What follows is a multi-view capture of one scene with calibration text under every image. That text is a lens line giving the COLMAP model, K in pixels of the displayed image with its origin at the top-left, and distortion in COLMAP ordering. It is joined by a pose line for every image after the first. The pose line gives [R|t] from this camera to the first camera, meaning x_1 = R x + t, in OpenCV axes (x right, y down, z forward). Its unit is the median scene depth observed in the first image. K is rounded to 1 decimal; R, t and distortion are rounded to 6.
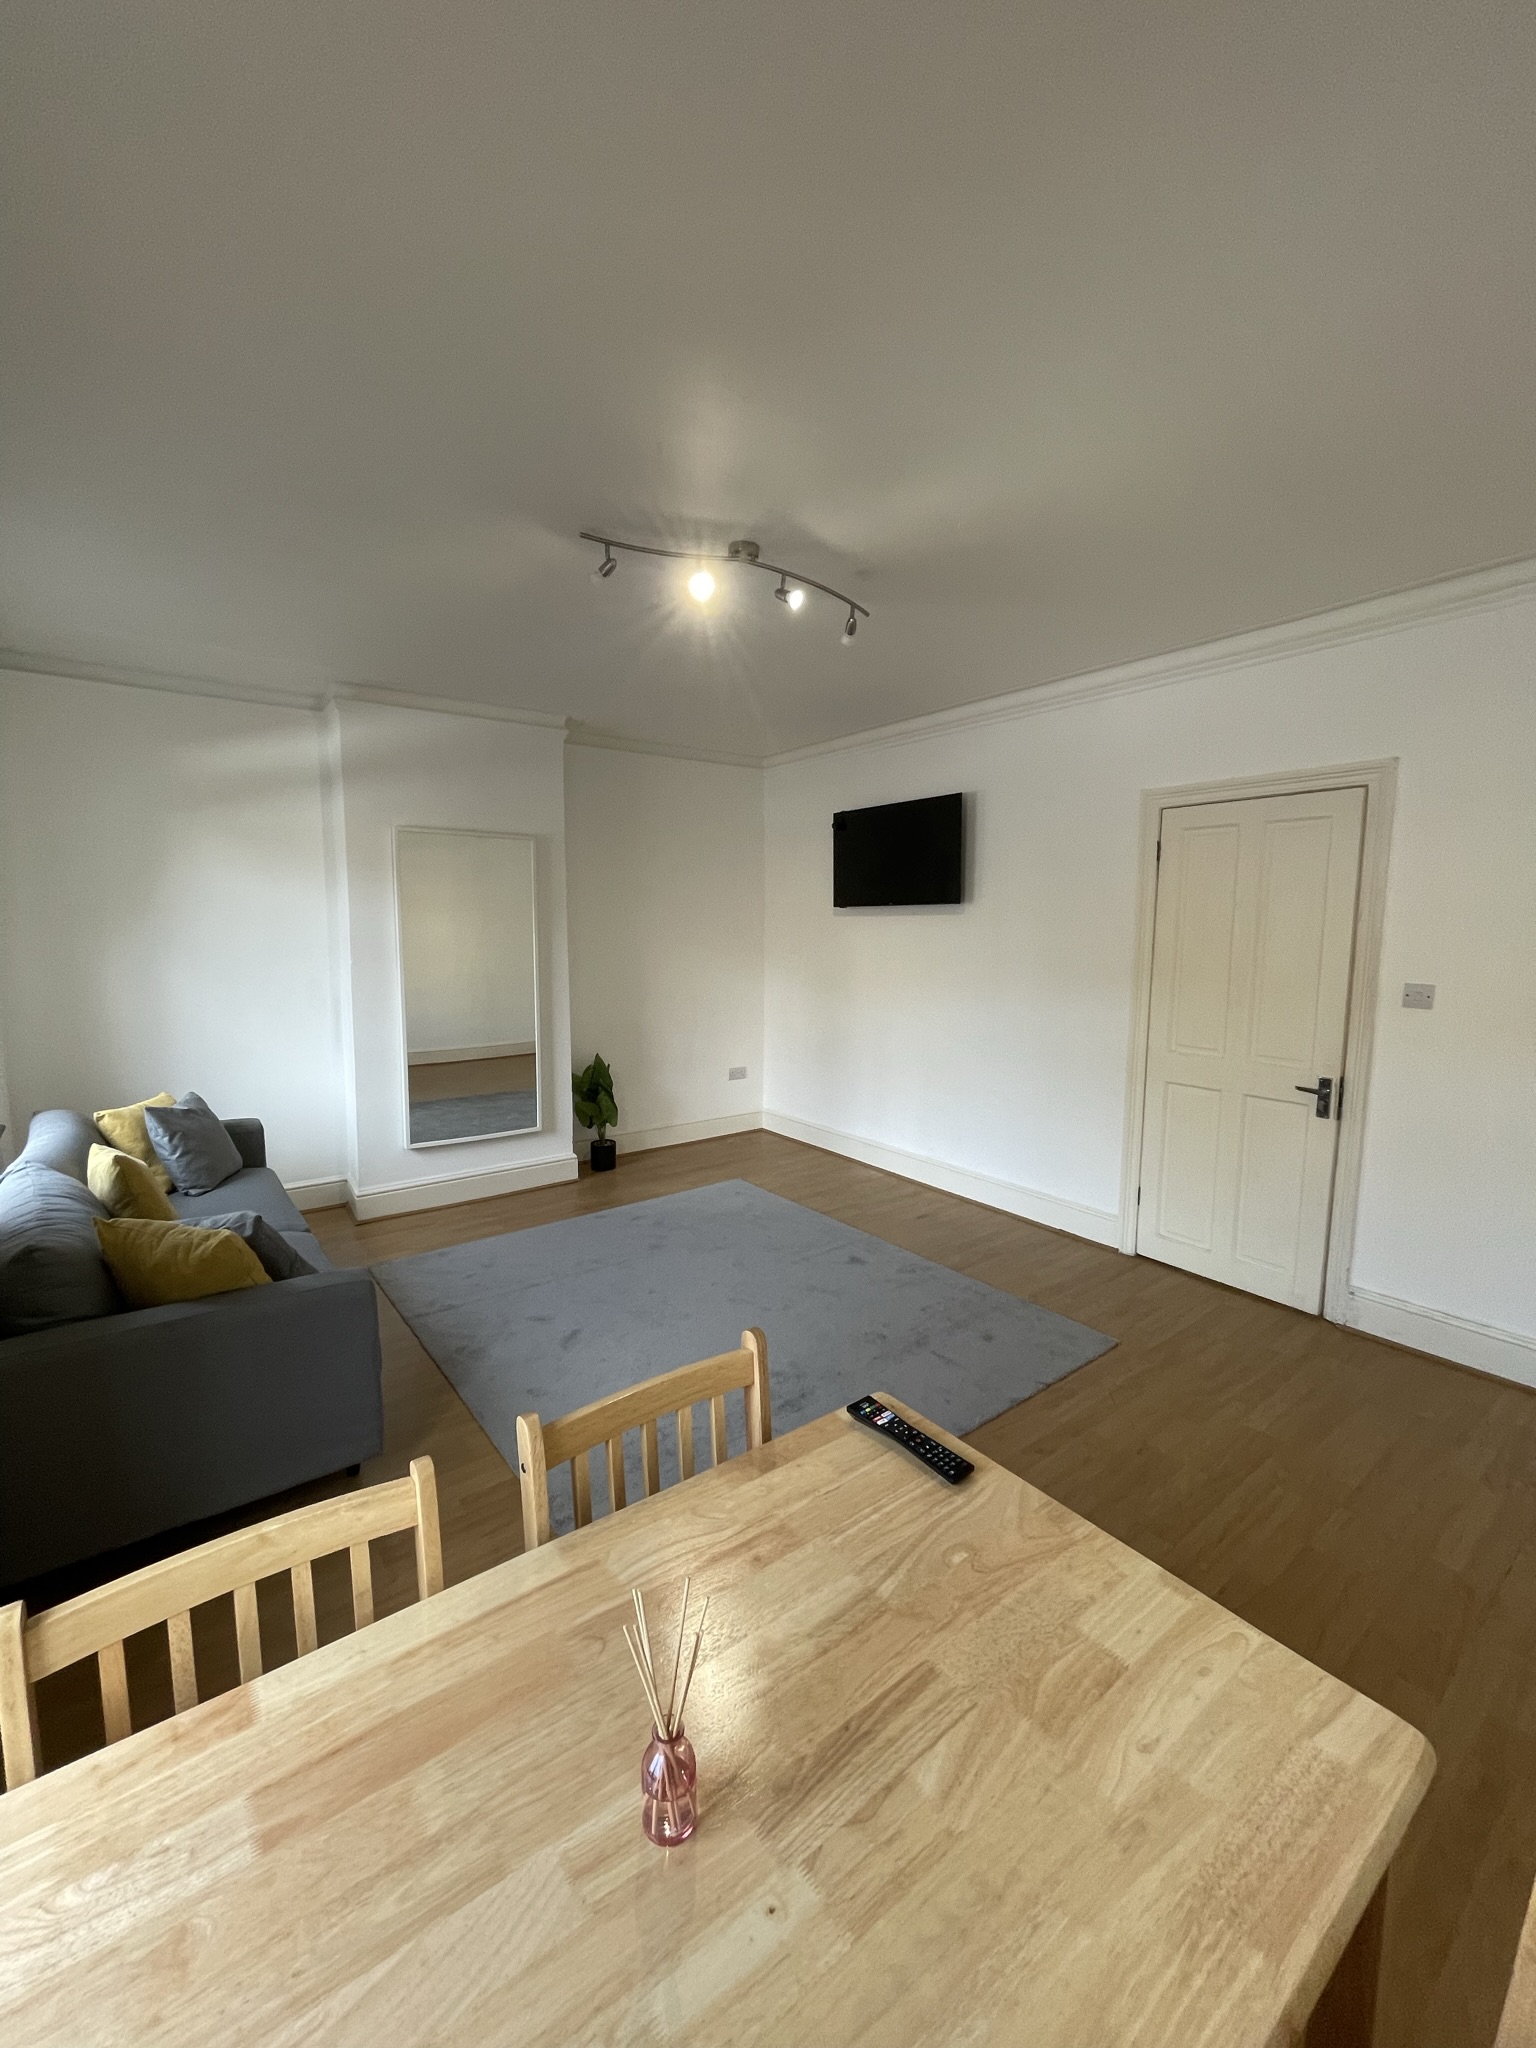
lens RADIAL K [[818.5, 0, 768.0], [0, 818.5, 1024.0], [0, 0, 1]] dist [-0.001014, -0.000178]
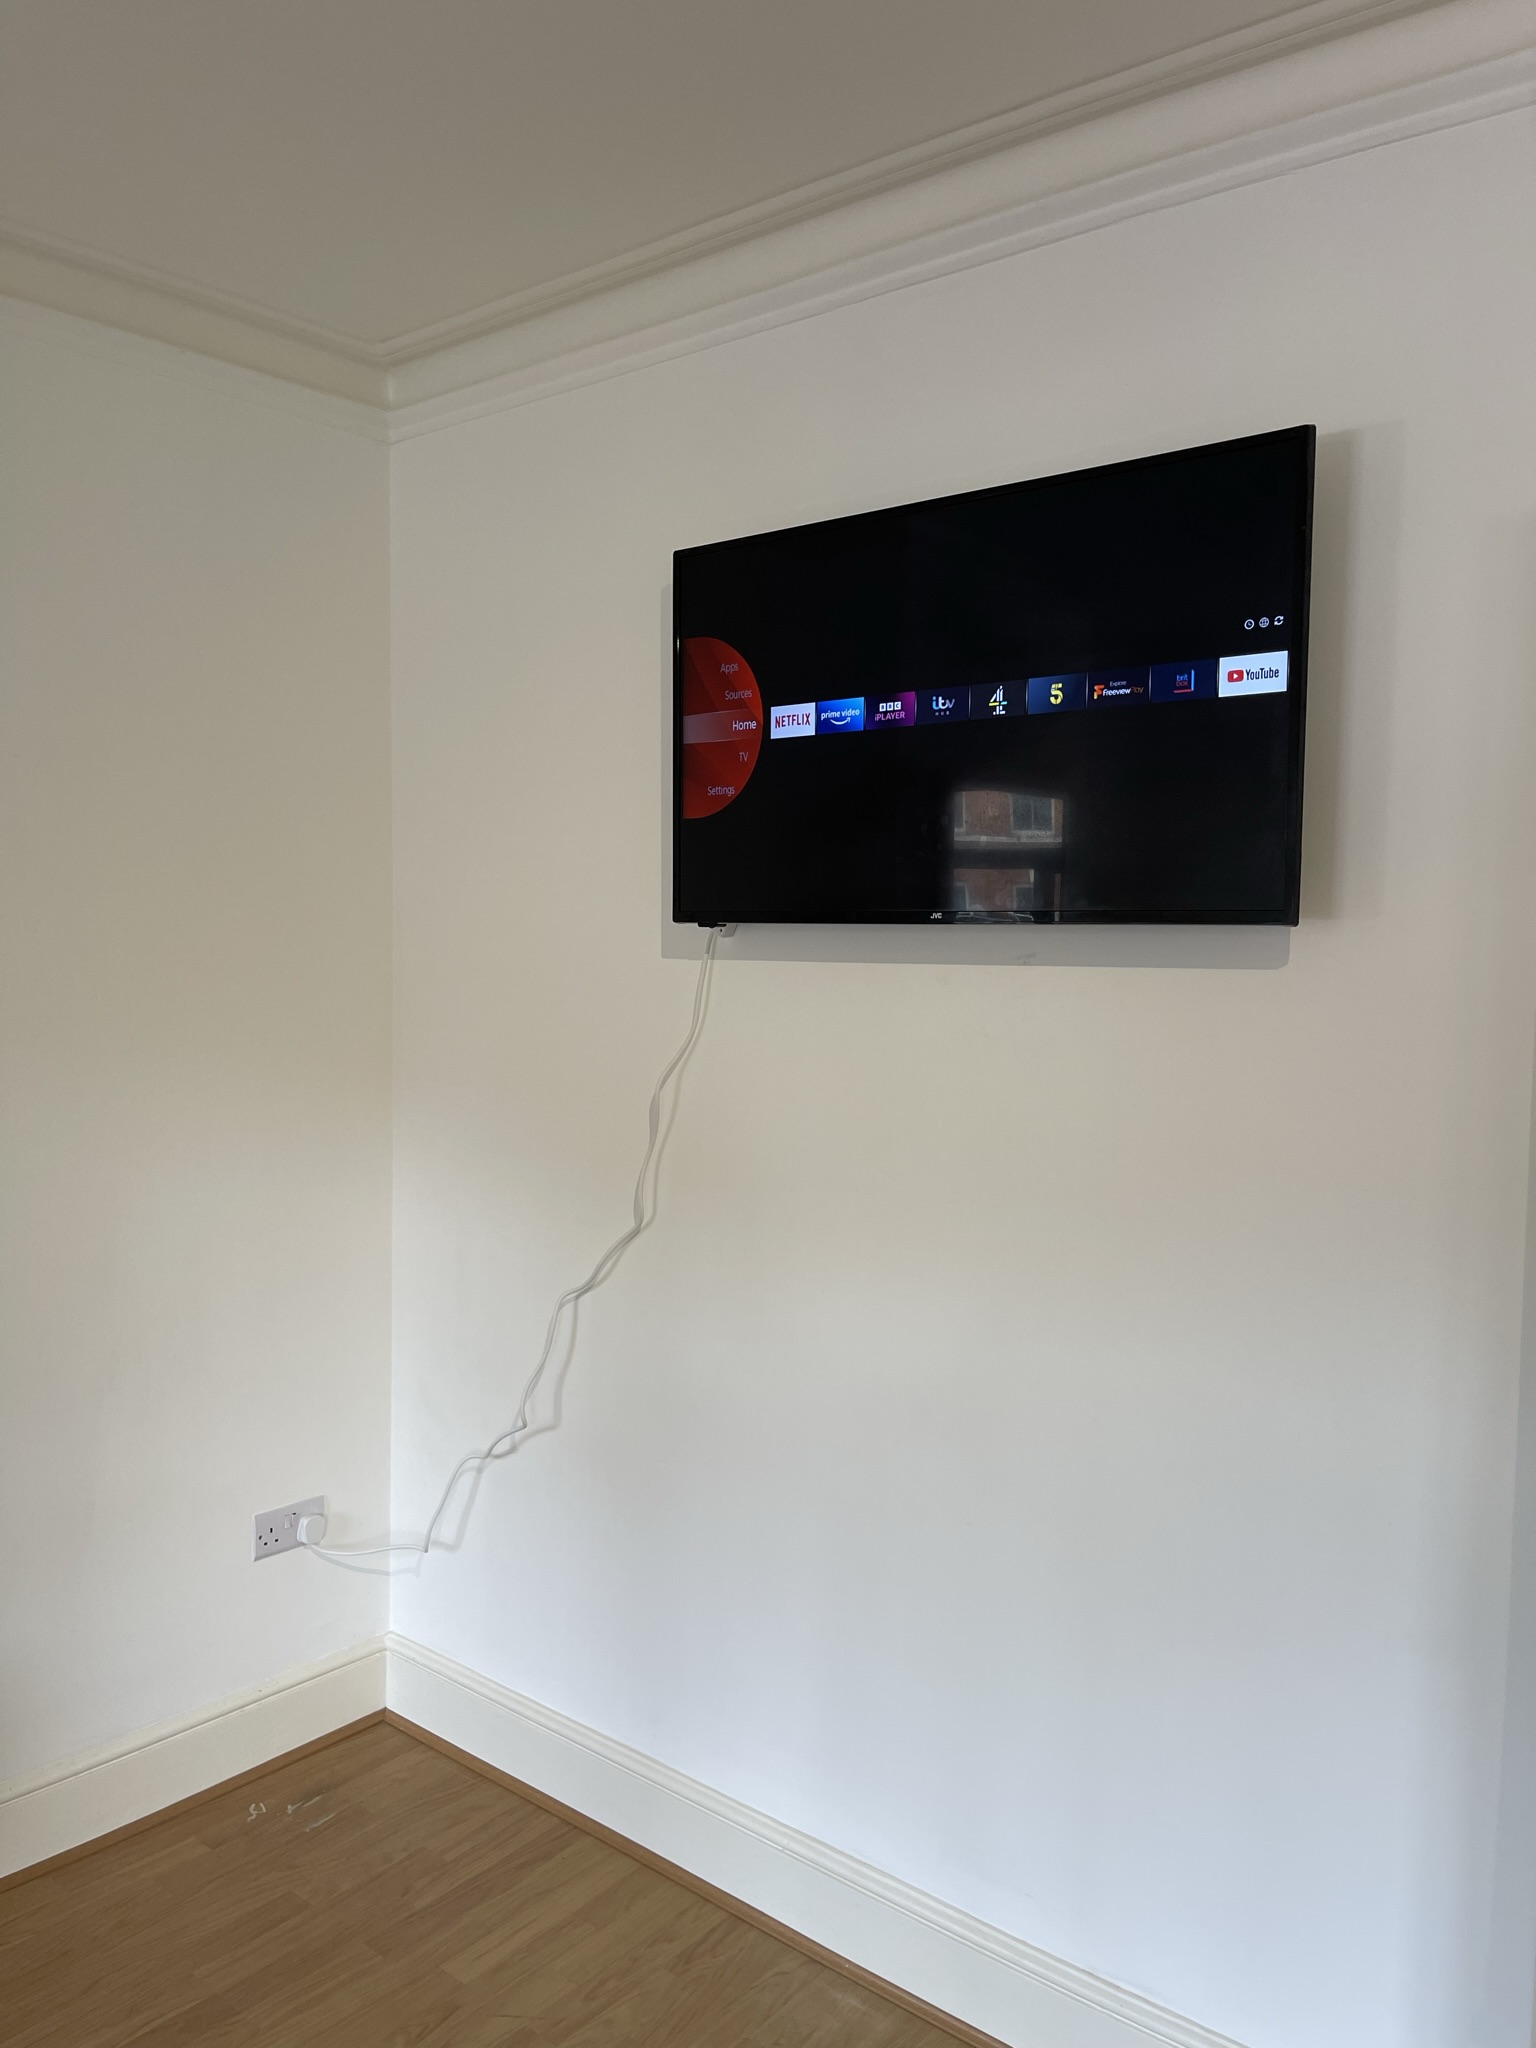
lens RADIAL K [[1537.6, 0, 772.2], [0, 1537.6, 1034.6], [0, 0, 1]] dist [0.070848, -0.093710]
pose [[0.969787, -0.004078, 0.243919, -0.009204], [0.016114, 0.998747, -0.047370, -0.093347], [-0.243421, 0.049869, 0.968638, 0.586261]]
